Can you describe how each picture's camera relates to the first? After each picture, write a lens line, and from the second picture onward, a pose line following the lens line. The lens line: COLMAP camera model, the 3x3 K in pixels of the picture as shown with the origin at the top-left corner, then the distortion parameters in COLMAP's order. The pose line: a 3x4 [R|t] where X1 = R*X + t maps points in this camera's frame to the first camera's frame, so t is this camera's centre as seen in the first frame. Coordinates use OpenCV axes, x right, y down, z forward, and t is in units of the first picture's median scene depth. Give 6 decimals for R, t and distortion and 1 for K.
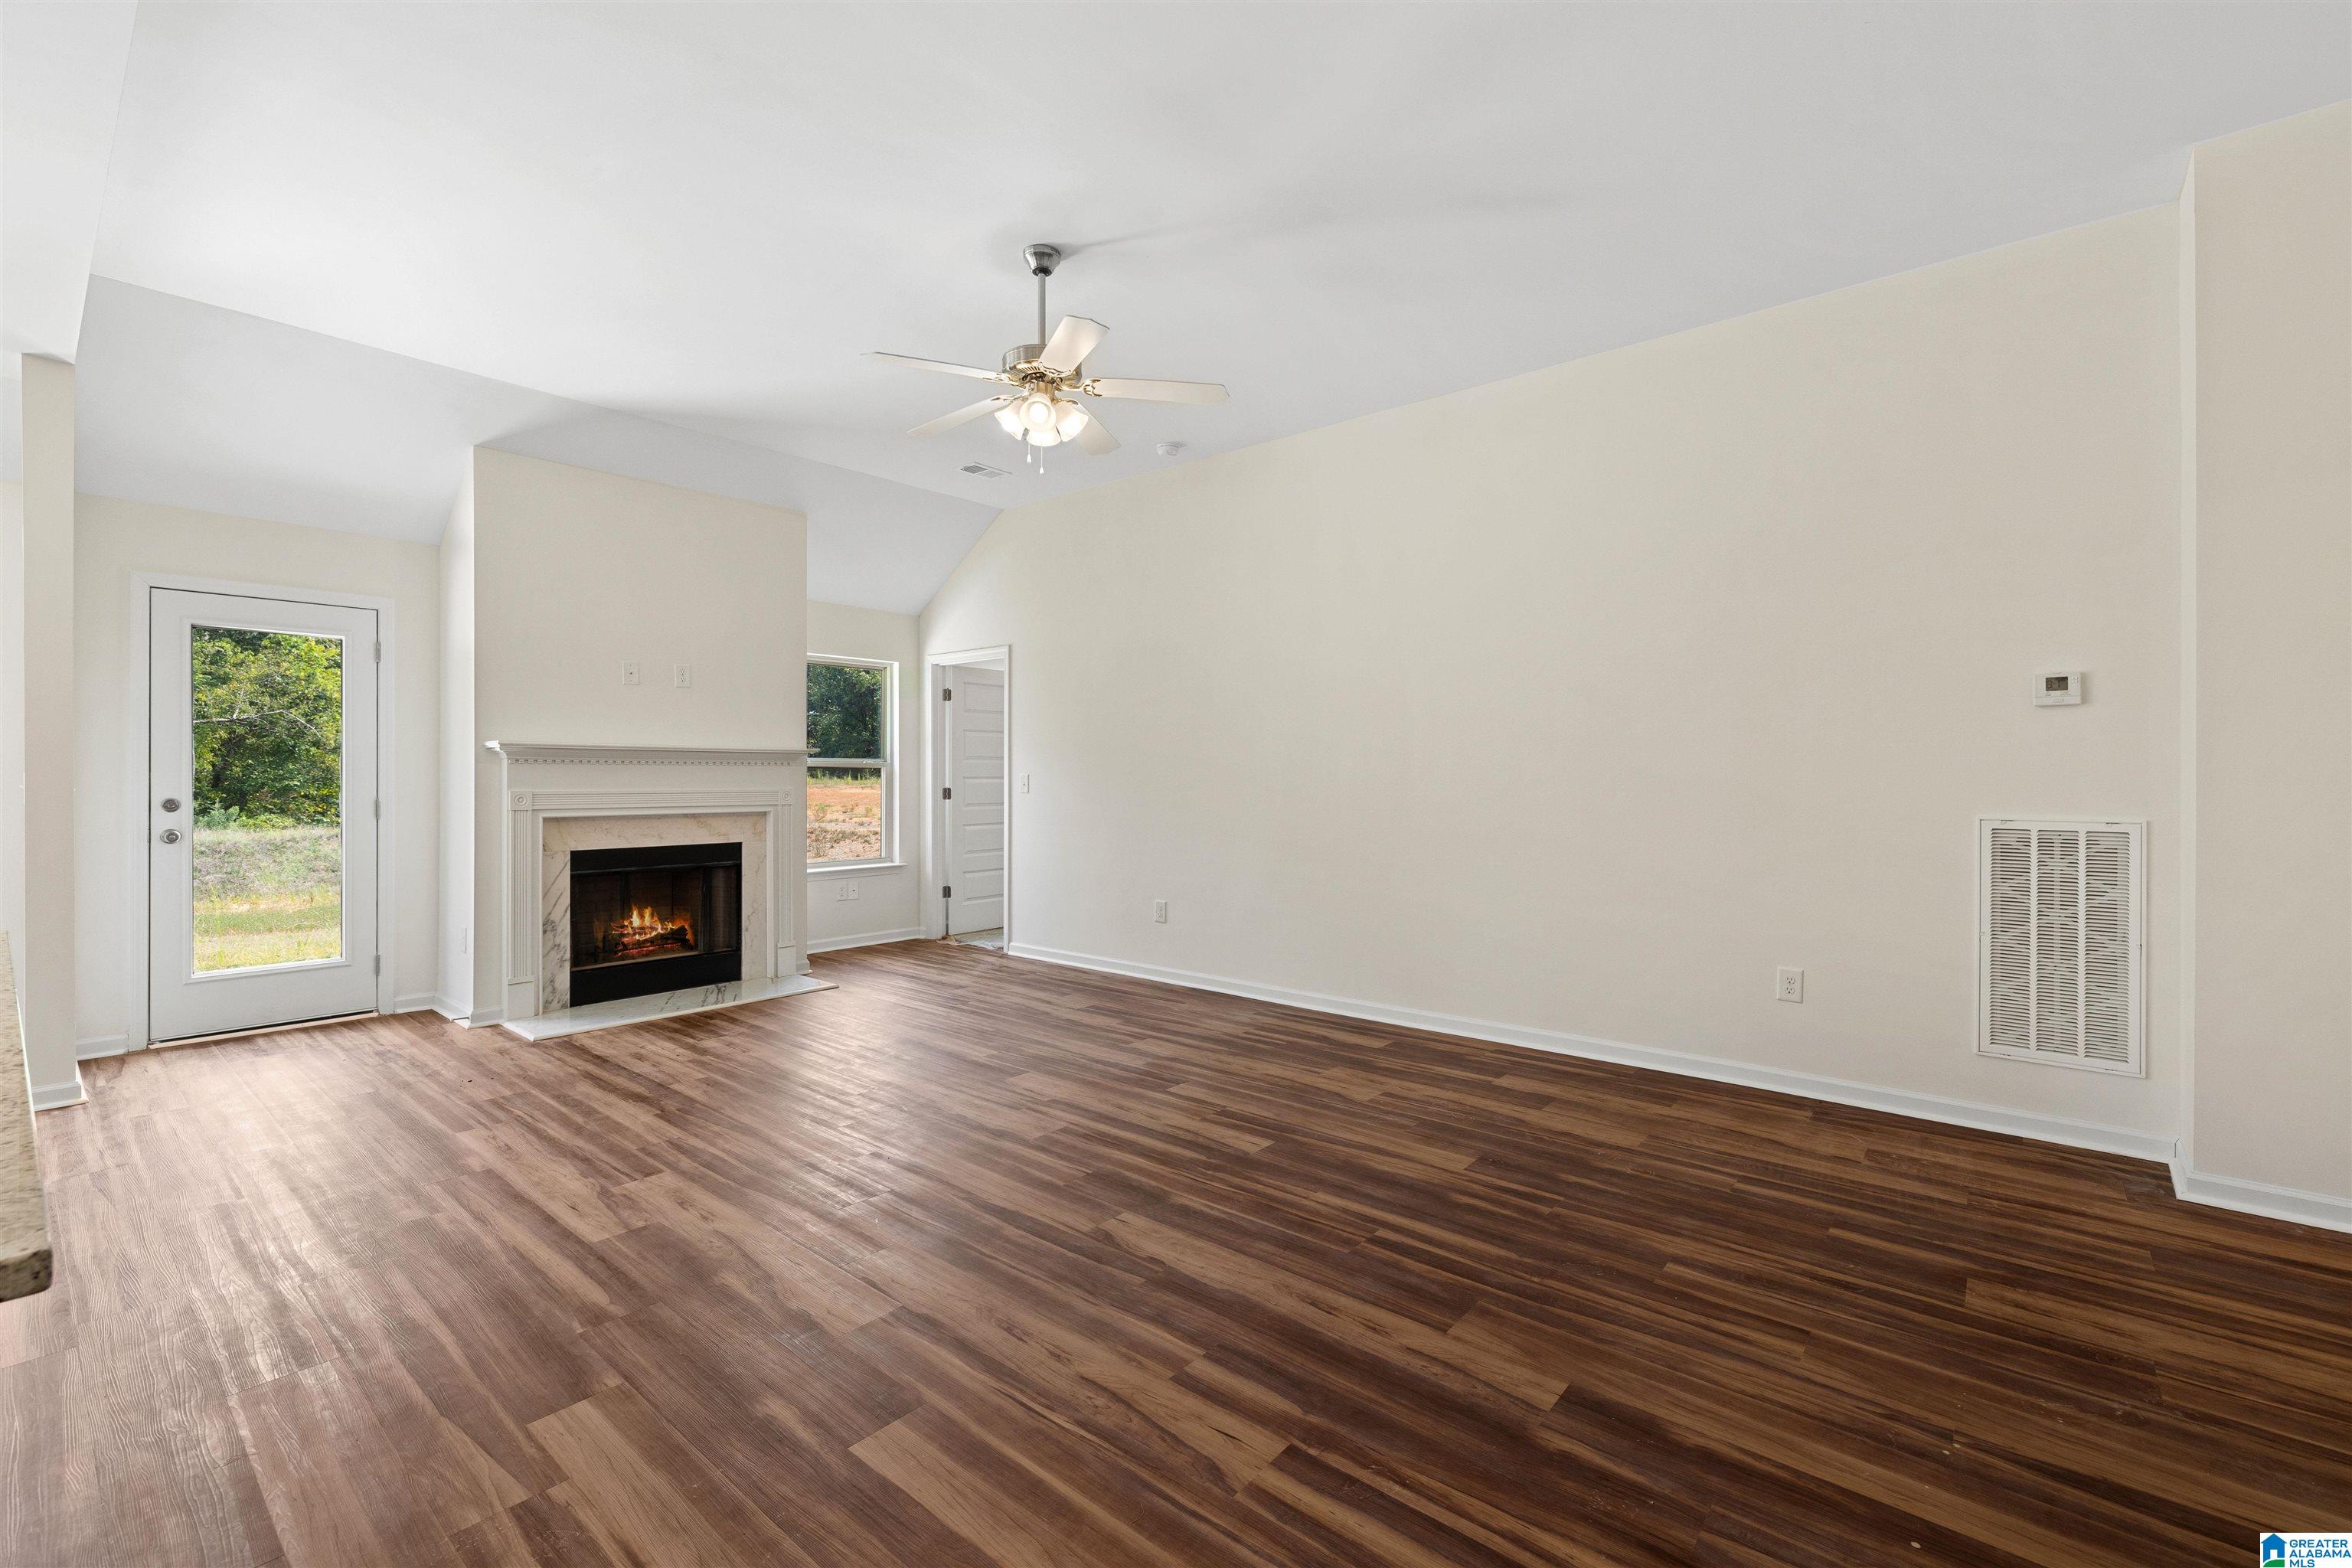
lens RADIAL K [[997.8, 0, 1161.4], [0, 997.8, 777.5], [0, 0, 1]] dist [0.000978, 0.000226]
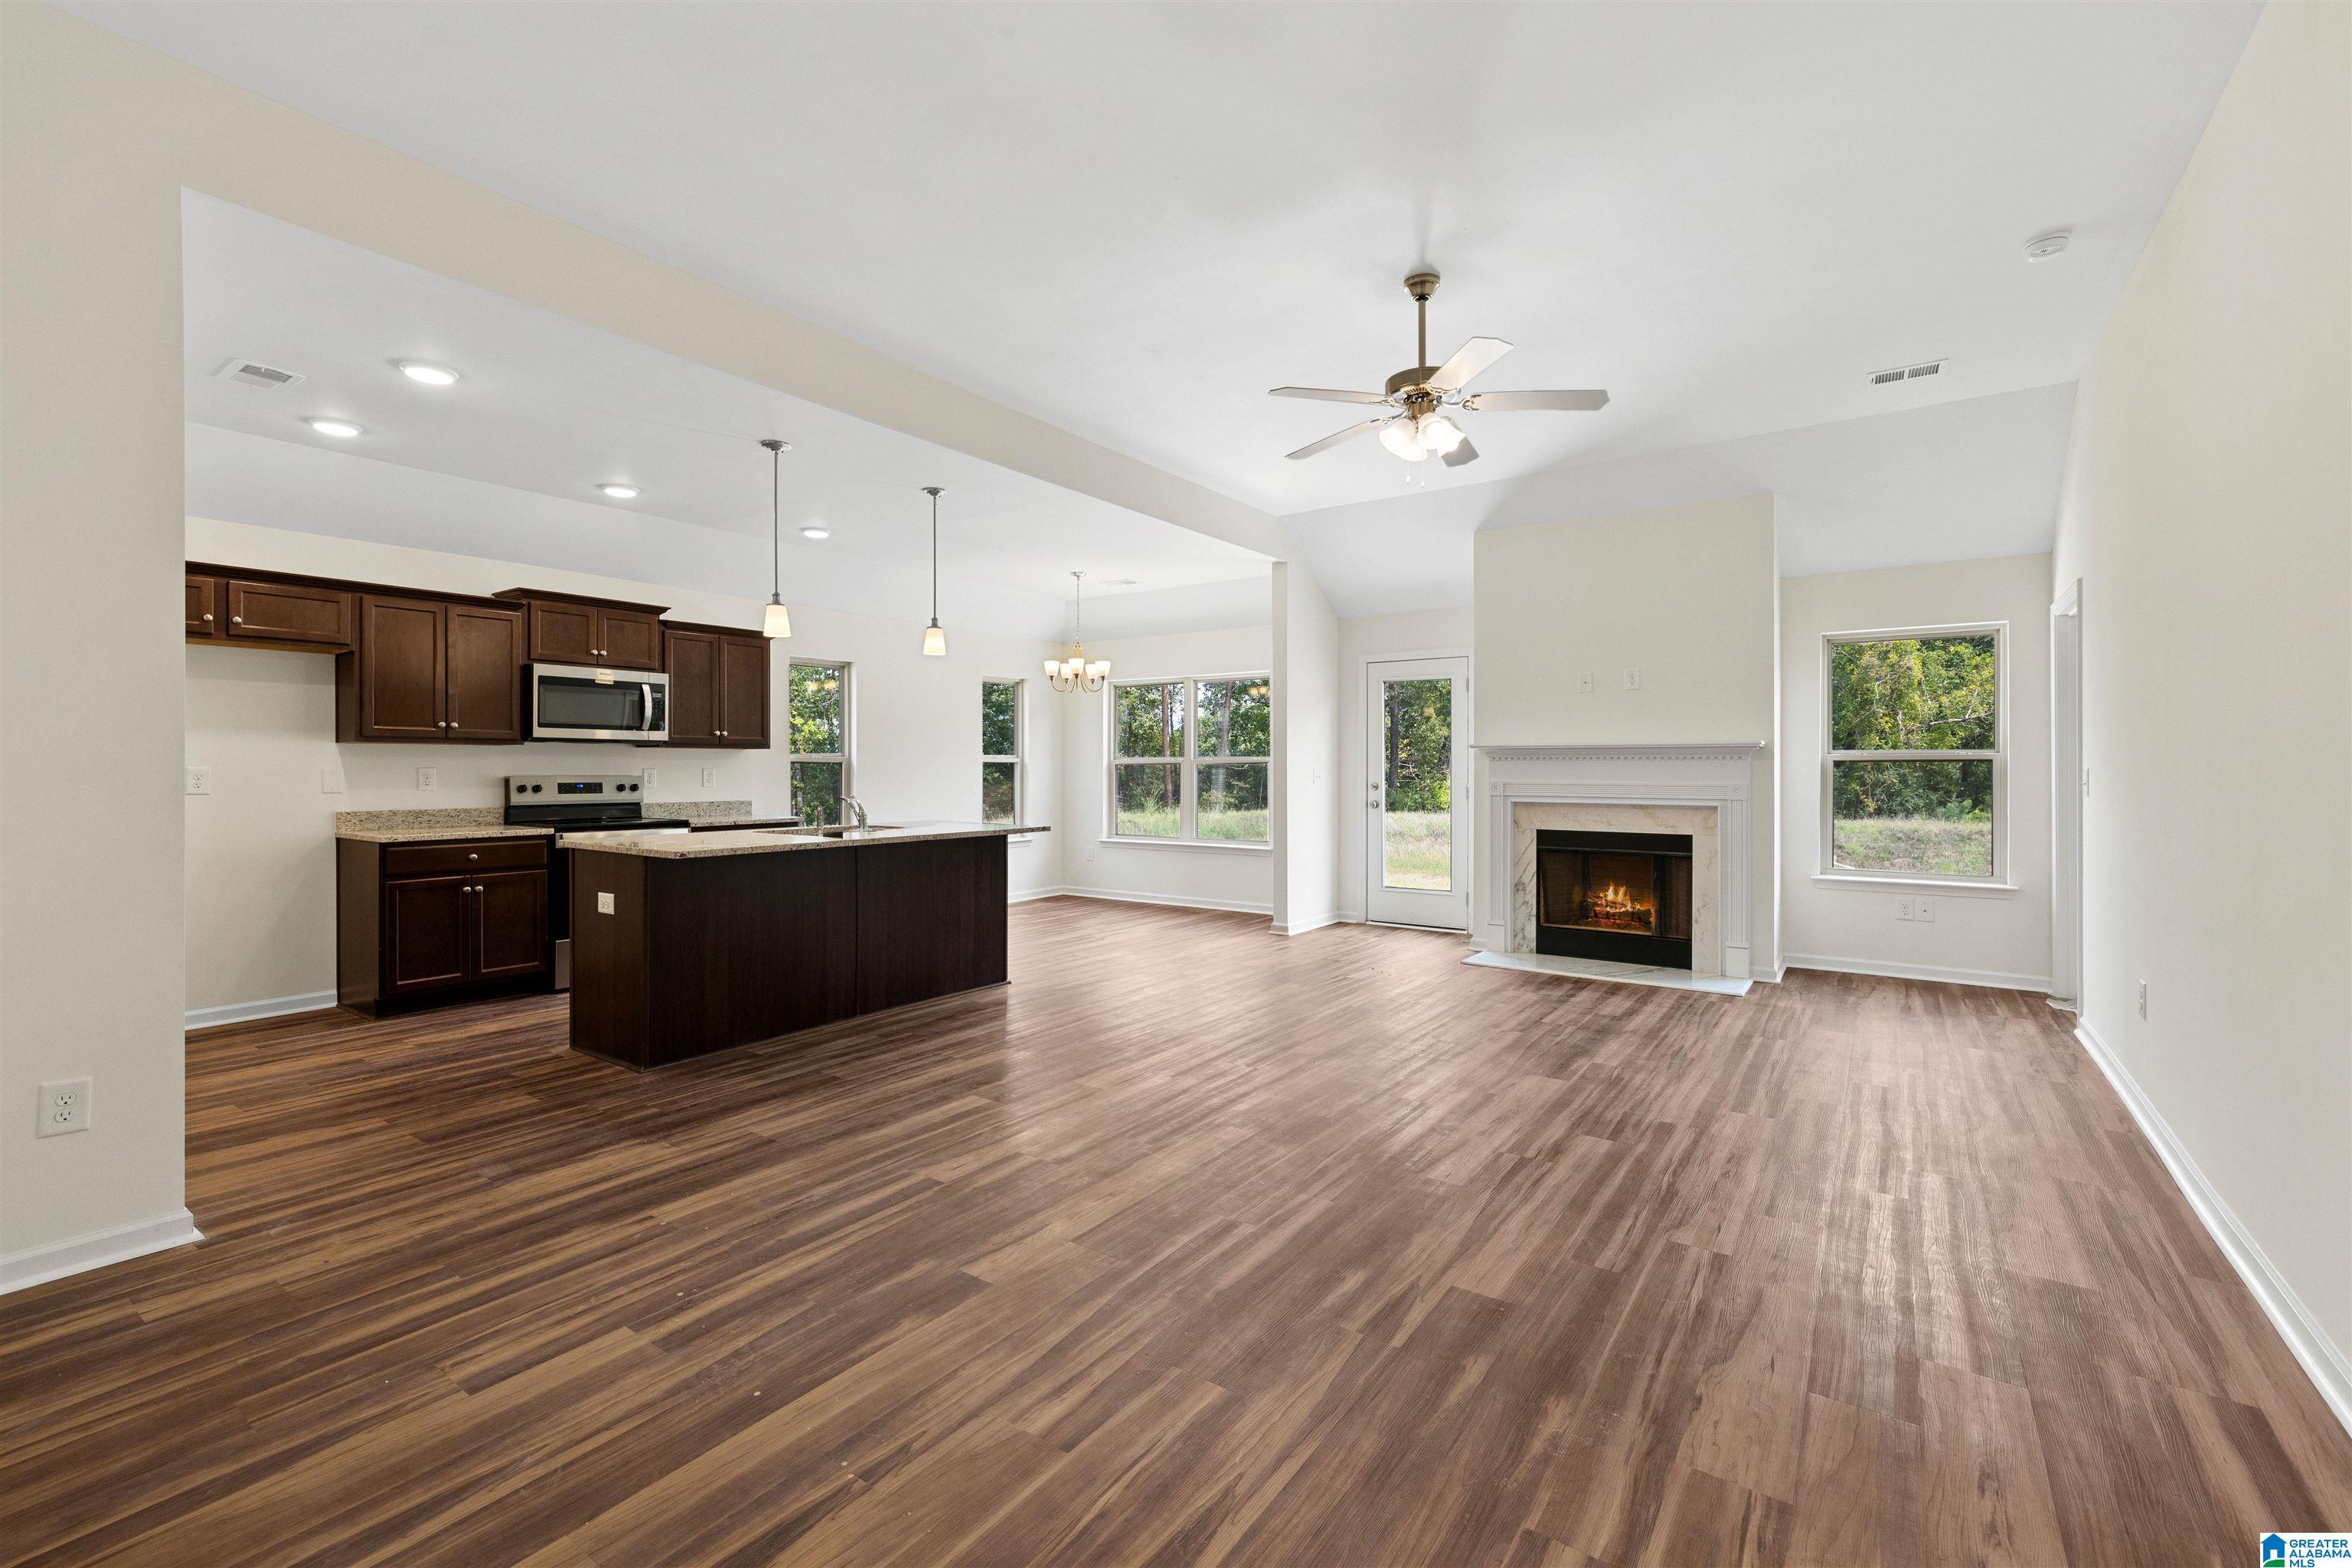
lens RADIAL K [[1001.7, 0, 1175.6], [0, 1001.7, 772.9], [0, 0, 1]] dist [0.003871, 0.000286]
pose [[0.090799, 0.004398, -0.995860, 0.841968], [-0.003740, 0.999985, 0.004075, -0.001648], [0.995862, 0.003355, 0.090814, 0.579778]]
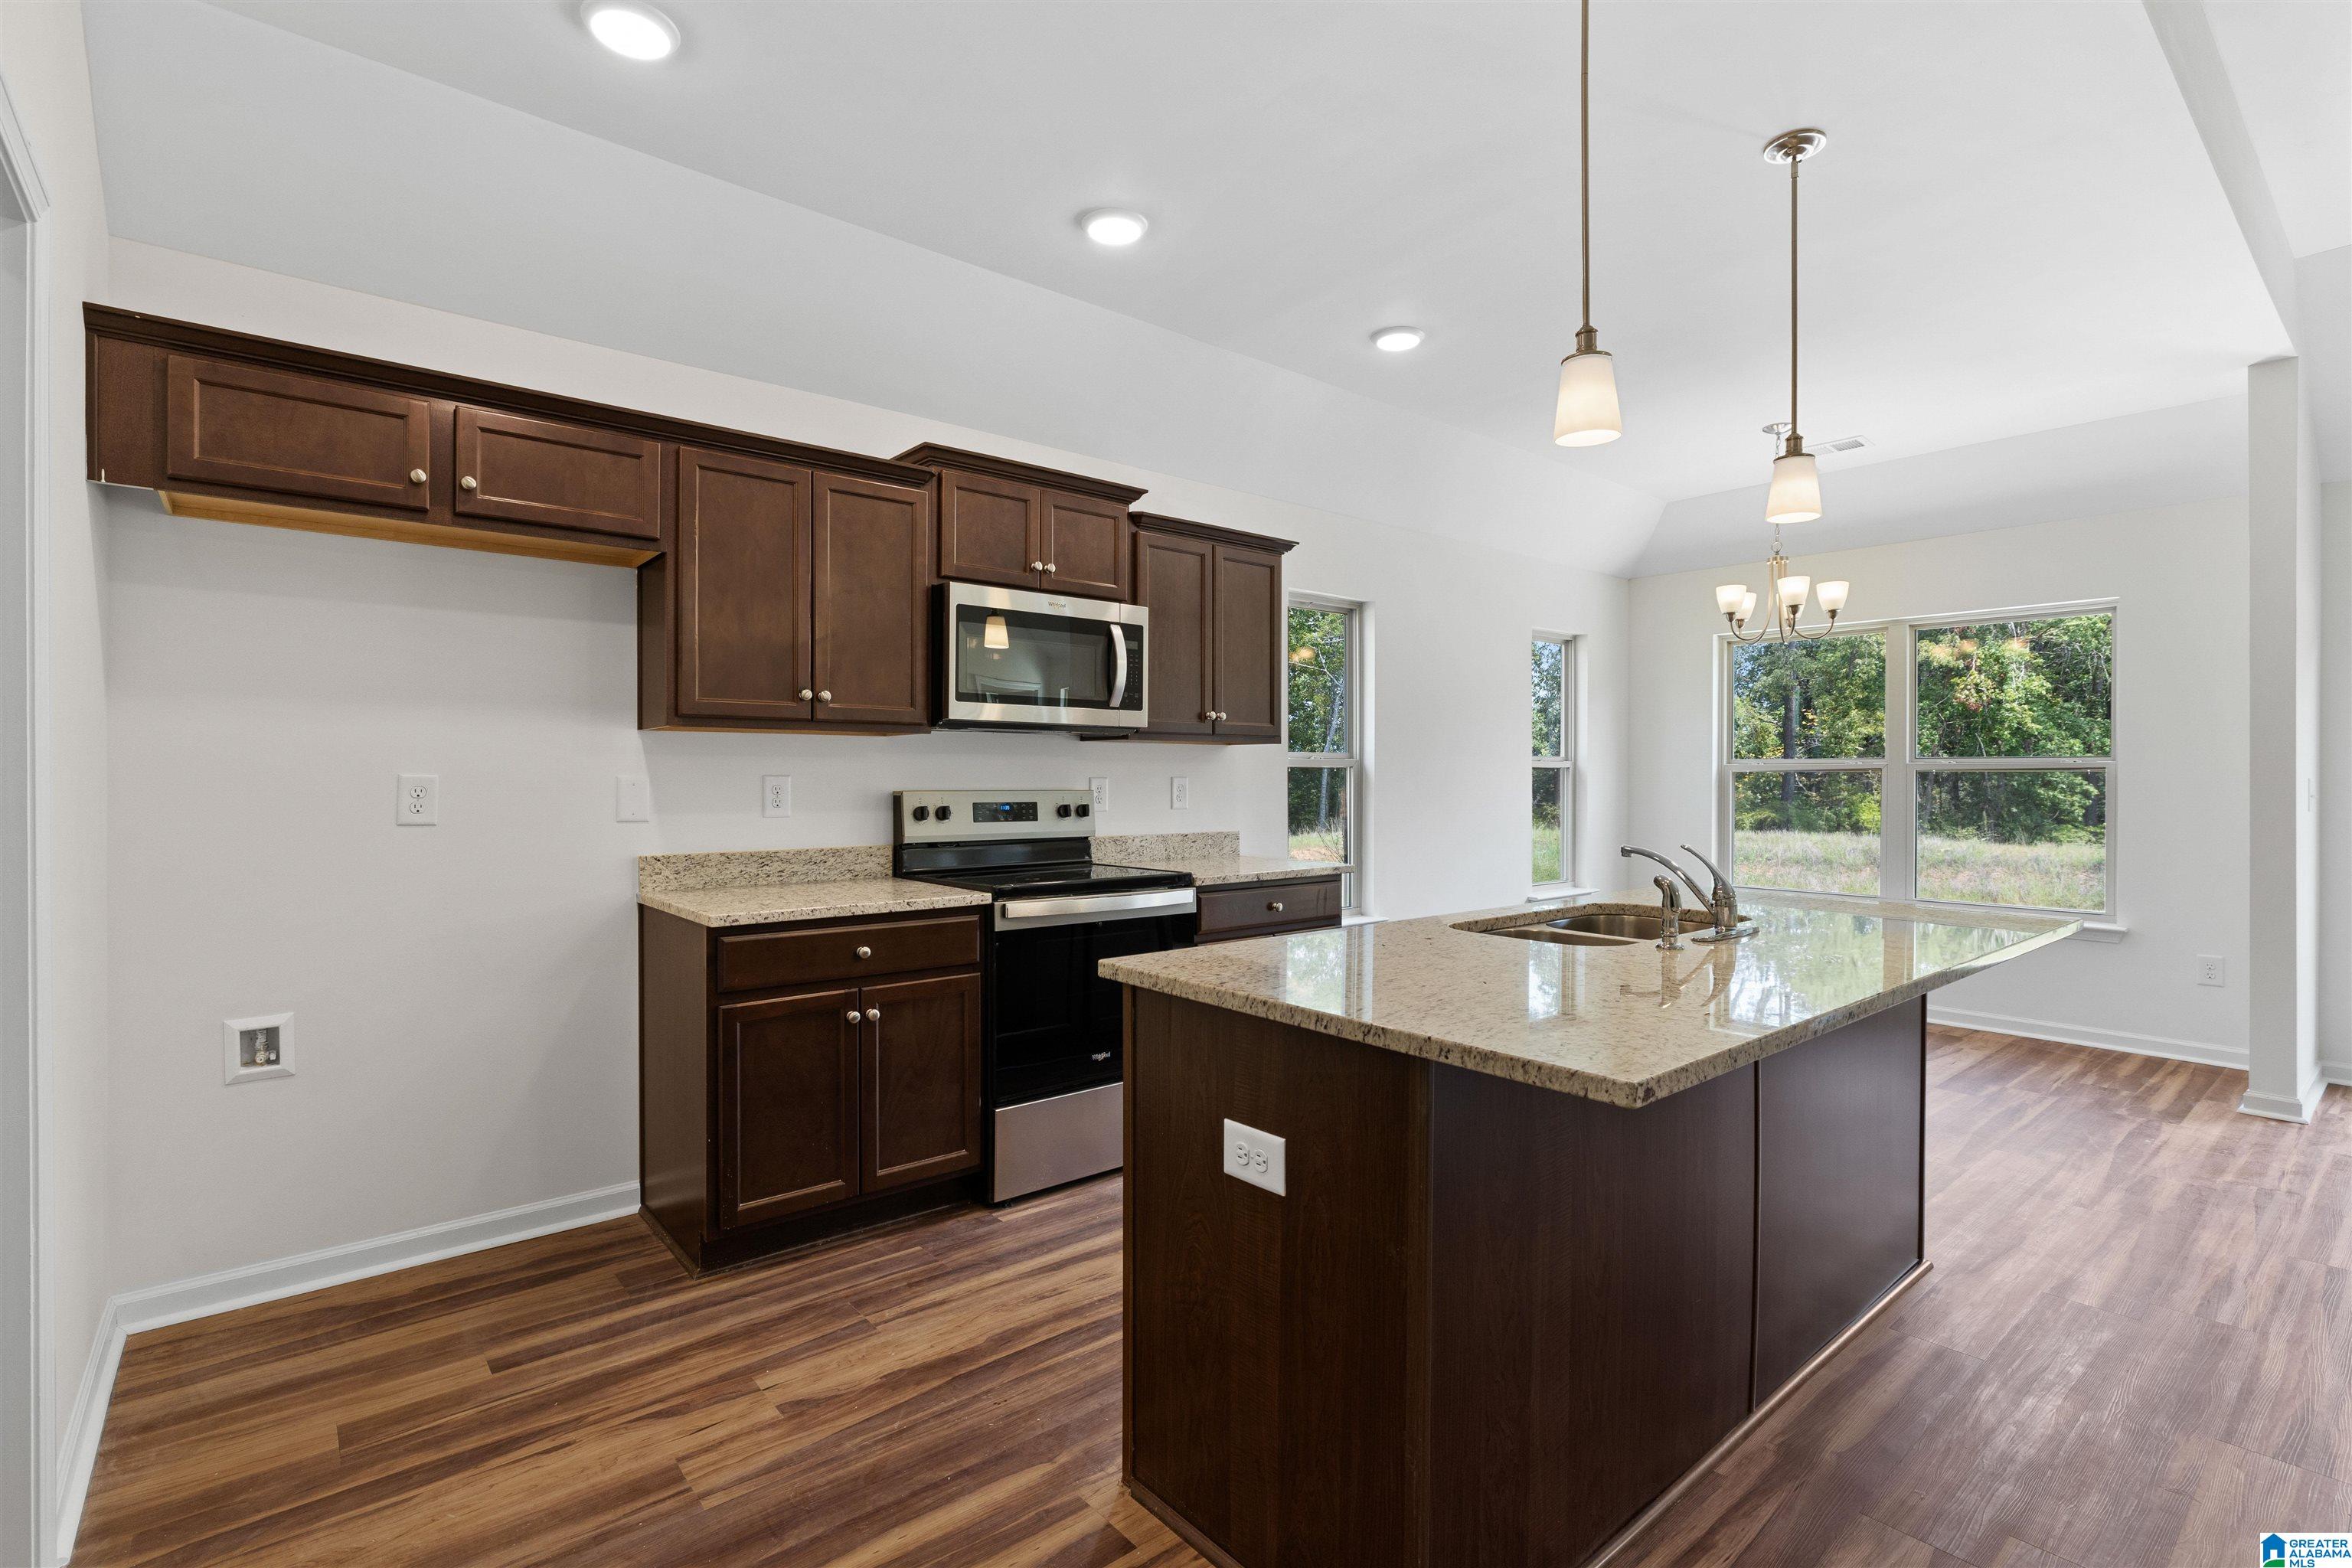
lens RADIAL K [[1090.9, 0, 1176.0], [0, 1090.9, 784.0], [0, 0, 1]] dist [-0.001469, 0.000342]
pose [[-0.161674, 0.007805, -0.986813, 0.123022], [-0.006120, 0.999942, 0.008911, -0.002285], [0.986825, 0.007480, -0.161617, 0.099021]]
